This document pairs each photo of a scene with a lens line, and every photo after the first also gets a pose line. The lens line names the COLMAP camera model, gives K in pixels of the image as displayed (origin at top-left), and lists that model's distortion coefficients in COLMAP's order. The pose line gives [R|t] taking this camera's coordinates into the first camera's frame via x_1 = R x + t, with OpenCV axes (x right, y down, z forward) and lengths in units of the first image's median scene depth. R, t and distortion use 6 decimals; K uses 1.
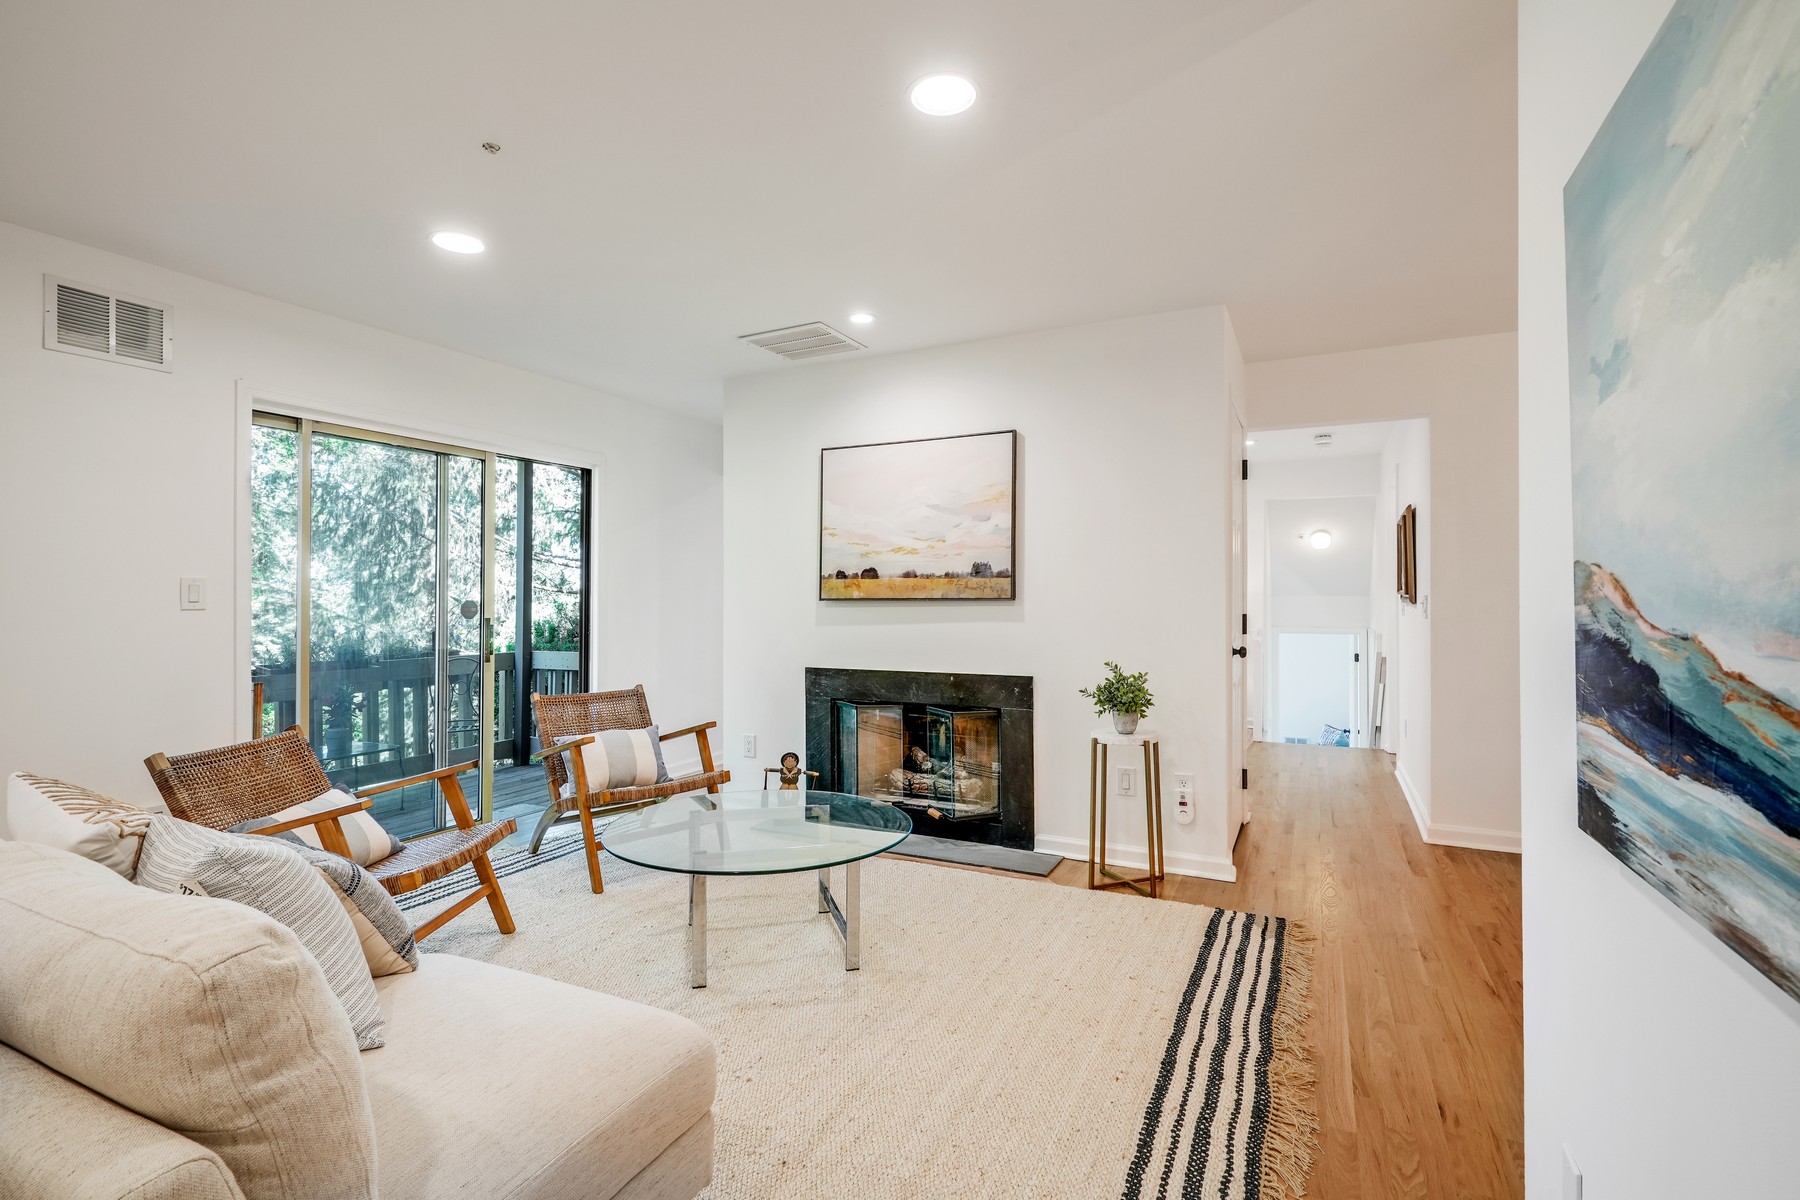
lens RADIAL K [[837.2, 0, 900.0], [0, 837.2, 600.0], [0, 0, 1]] dist [-0.000006, -0.000071]
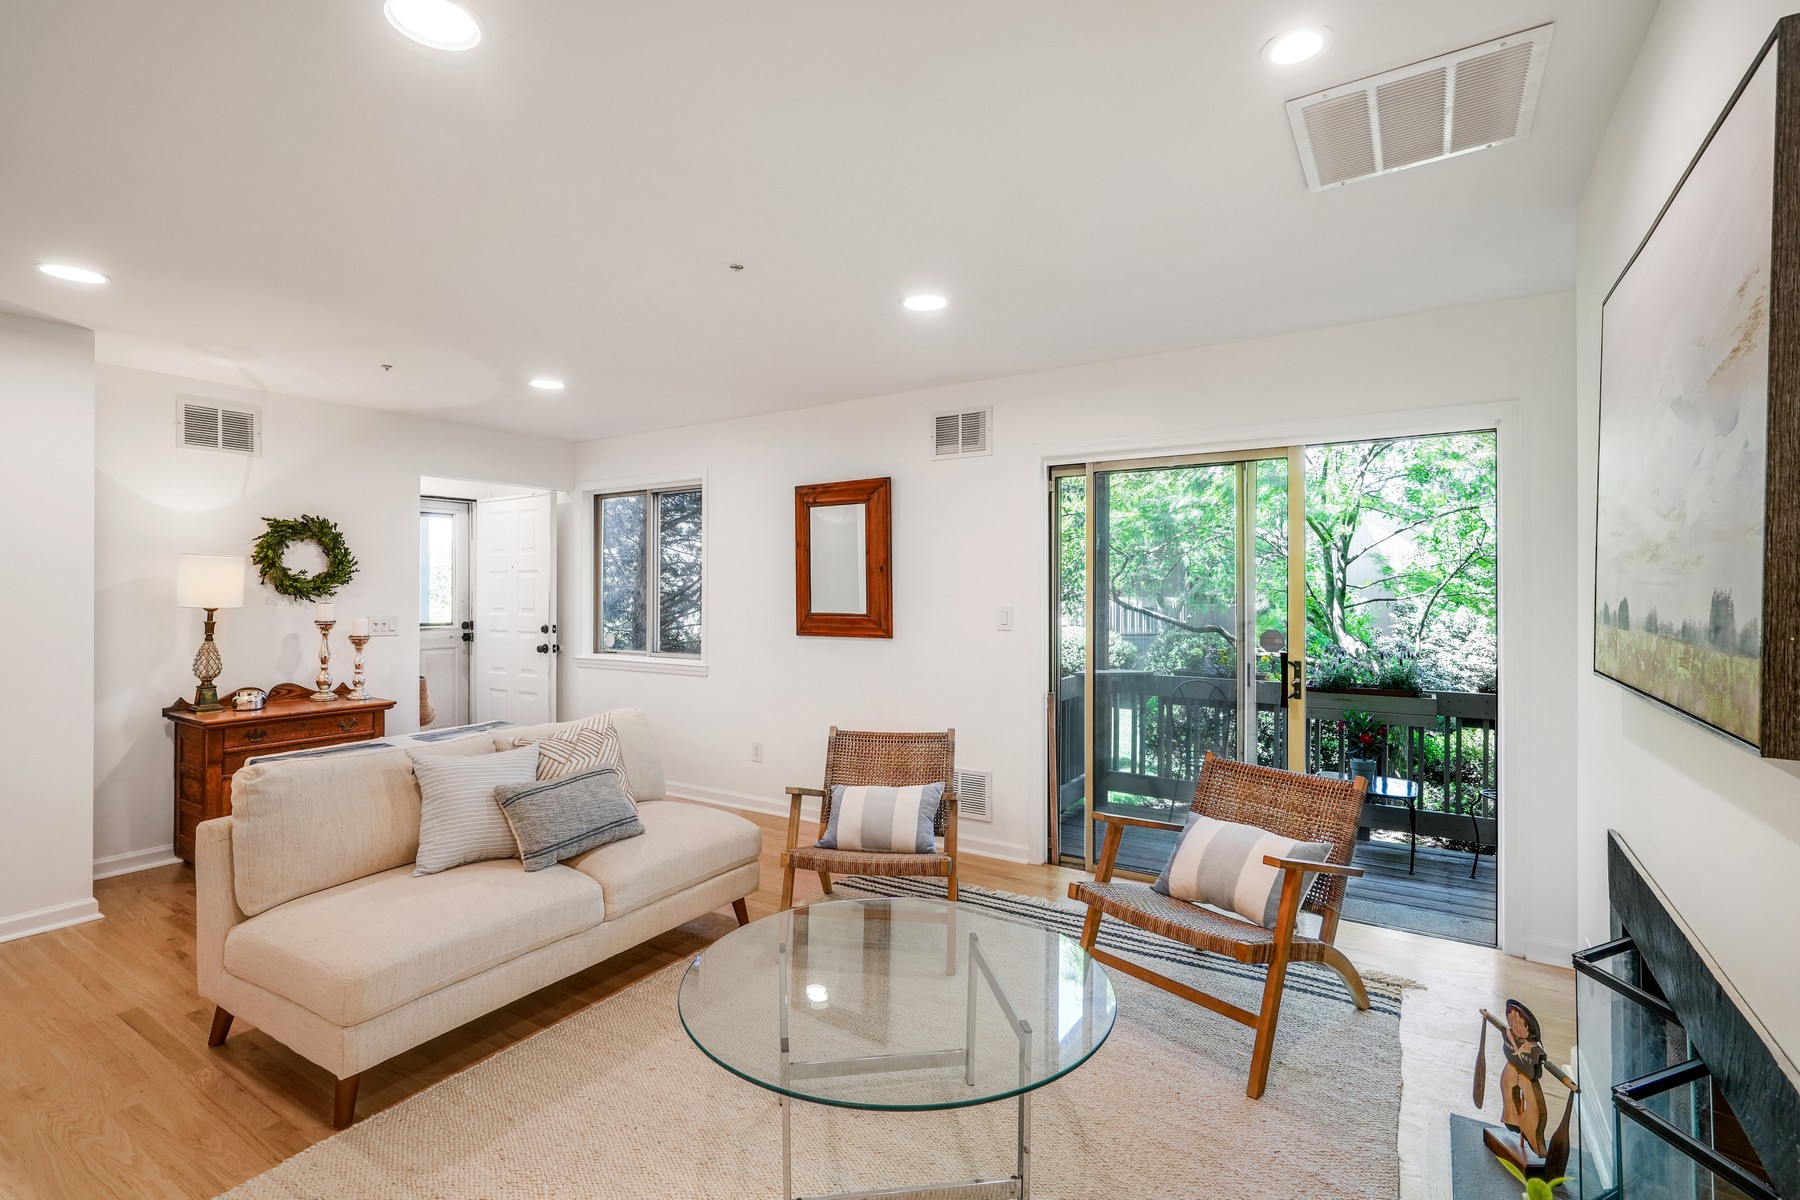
lens RADIAL K [[820.5, 0, 892.7], [0, 820.5, 587.8], [0, 0, 1]] dist [-0.001521, -0.000076]
pose [[-0.119456, -0.004283, -0.992830, 0.336349], [0.001699, 0.999988, -0.004518, -0.044718], [0.992838, -0.002226, -0.119448, 0.779683]]
